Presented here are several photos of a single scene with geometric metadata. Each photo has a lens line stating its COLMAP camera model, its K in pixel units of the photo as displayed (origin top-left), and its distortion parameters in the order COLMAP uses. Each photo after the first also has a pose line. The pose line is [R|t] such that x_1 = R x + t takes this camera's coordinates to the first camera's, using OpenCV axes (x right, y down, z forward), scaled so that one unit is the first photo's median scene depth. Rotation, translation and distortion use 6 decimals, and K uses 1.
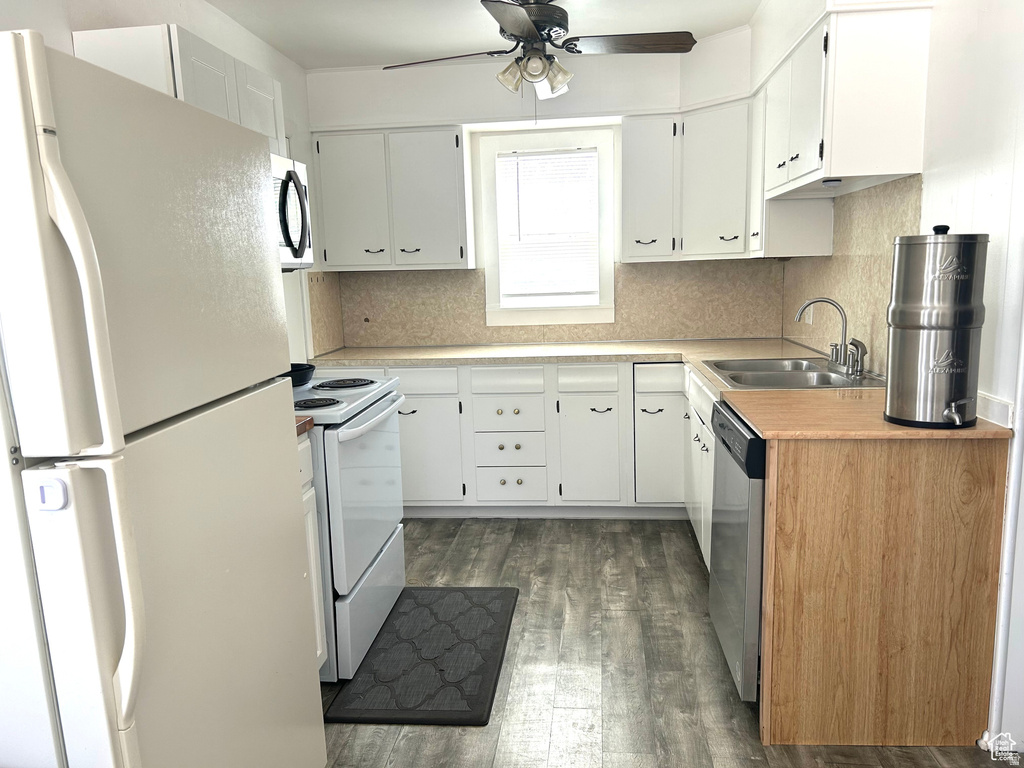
lens RADIAL K [[770.3, 0, 512.6], [0, 770.3, 388.9], [0, 0, 1]] dist [0.049625, -0.034383]
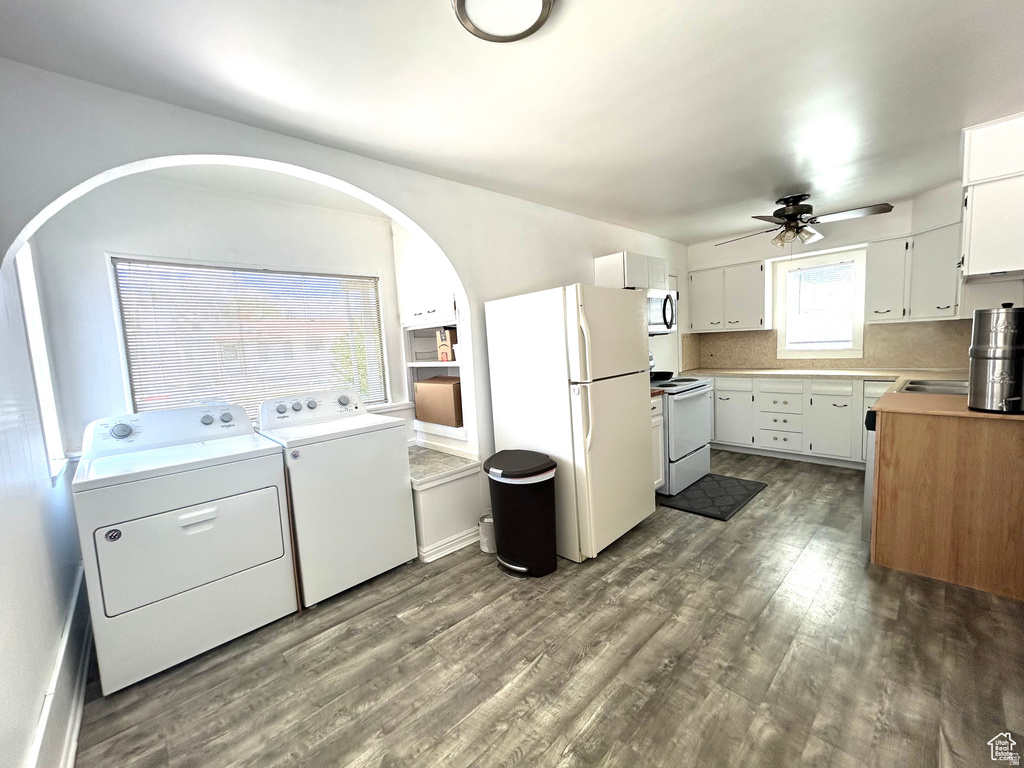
lens RADIAL K [[414.3, 0, 512.6], [0, 414.3, 383.6], [0, 0, 1]] dist [-0.000022, 0.000674]
pose [[0.760228, 0.055055, -0.647319, 0.194889], [-0.073052, 0.997328, -0.000971, 0.041038], [0.645536, 0.048026, 0.762218, -0.304073]]
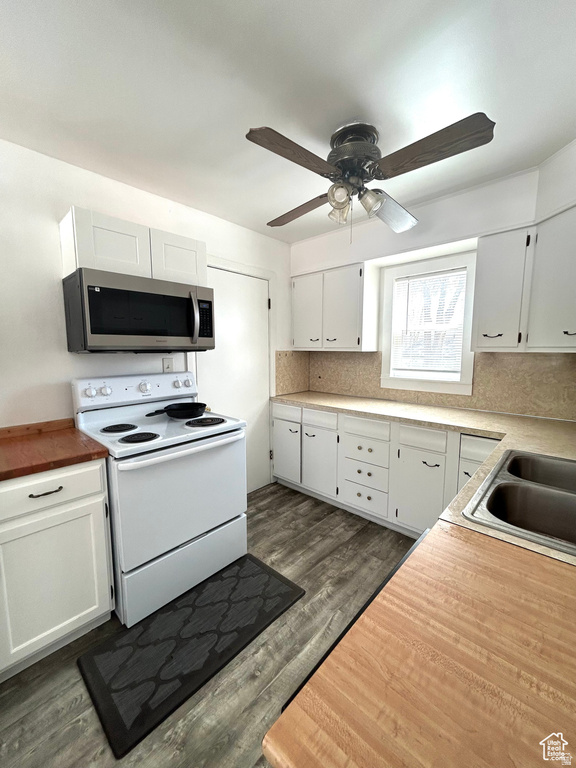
lens RADIAL K [[310.8, 0, 290.6], [0, 310.8, 382.4], [0, 0, 1]] dist [-0.000022, 0.000674]
pose [[0.802130, 0.095385, -0.589482, 0.272556], [-0.118411, 0.992965, -0.000452, -0.099528], [0.585291, 0.070163, 0.807782, 0.533087]]
